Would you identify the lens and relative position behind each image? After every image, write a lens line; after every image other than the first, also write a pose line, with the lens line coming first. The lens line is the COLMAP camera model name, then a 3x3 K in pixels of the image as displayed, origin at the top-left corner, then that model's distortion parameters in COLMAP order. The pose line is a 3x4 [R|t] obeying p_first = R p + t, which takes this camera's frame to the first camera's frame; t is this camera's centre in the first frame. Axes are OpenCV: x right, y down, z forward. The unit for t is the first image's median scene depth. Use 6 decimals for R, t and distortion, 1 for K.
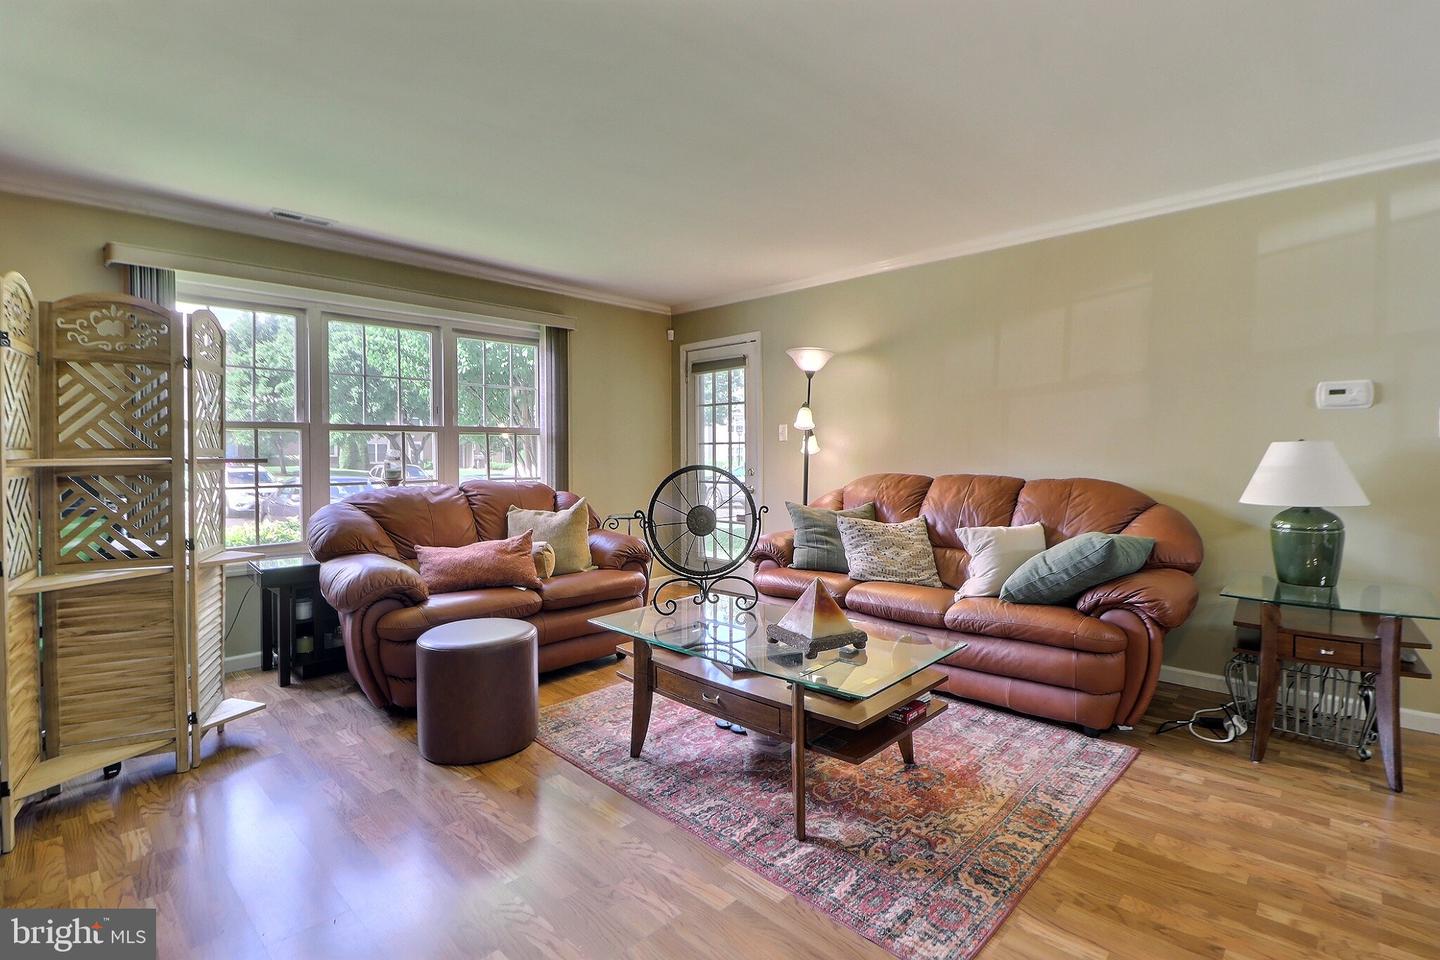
lens RADIAL K [[677.0, 0, 725.1], [0, 677.0, 473.1], [0, 0, 1]] dist [0.003279, -0.010433]
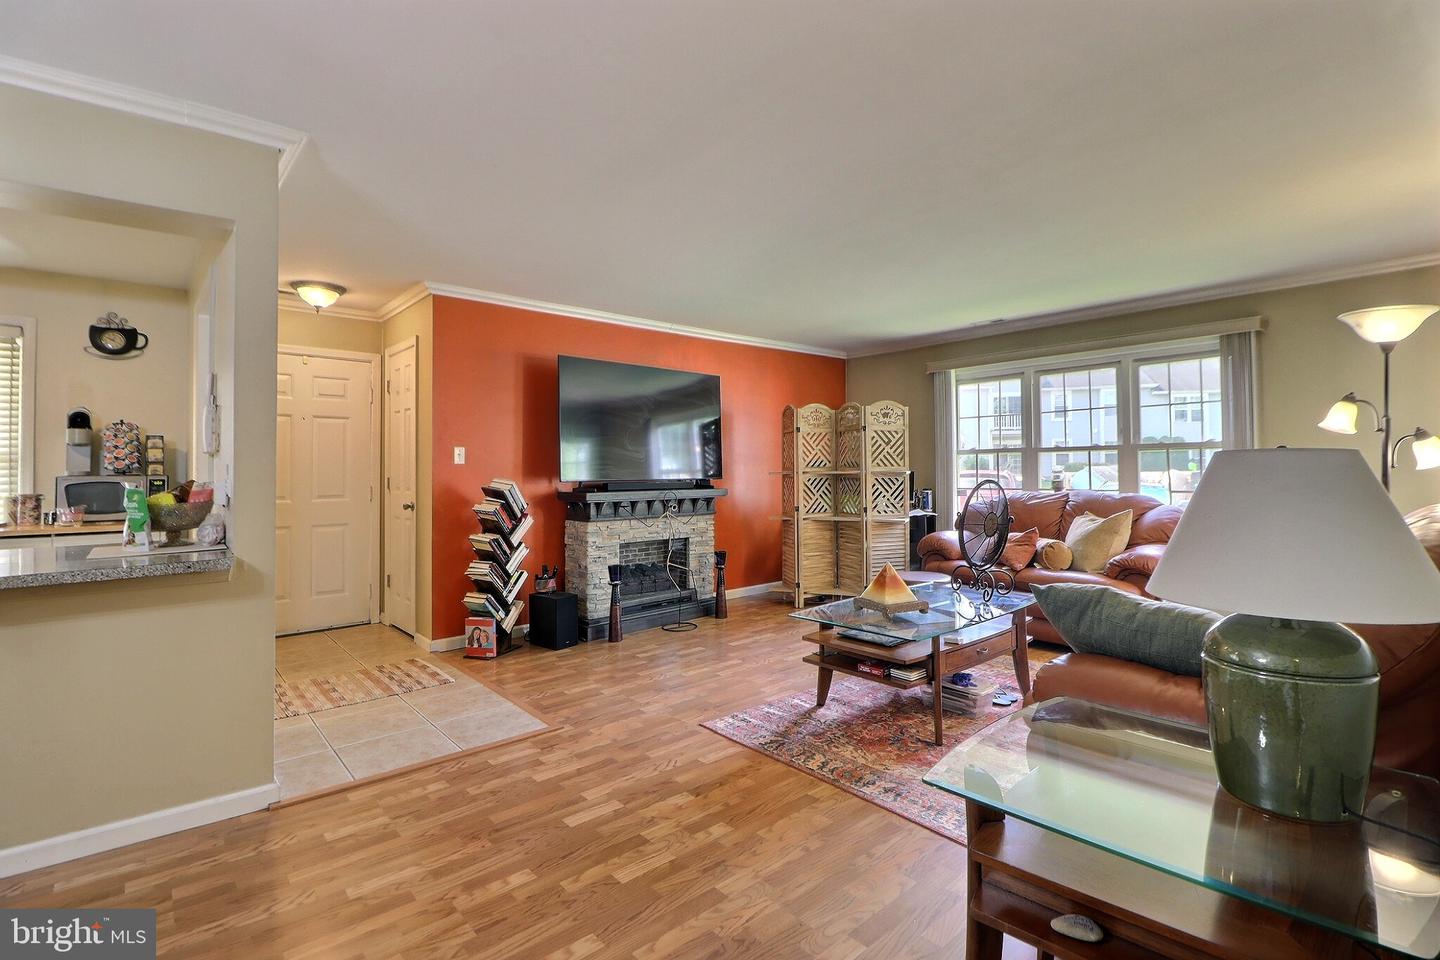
lens RADIAL K [[677.0, 0, 725.1], [0, 677.0, 473.1], [0, 0, 1]] dist [0.003279, -0.010433]
pose [[-0.121594, -0.001974, -0.992578, 1.724403], [-0.029365, 0.999567, 0.001610, -0.005013], [0.992145, 0.029343, -0.121599, 0.954268]]
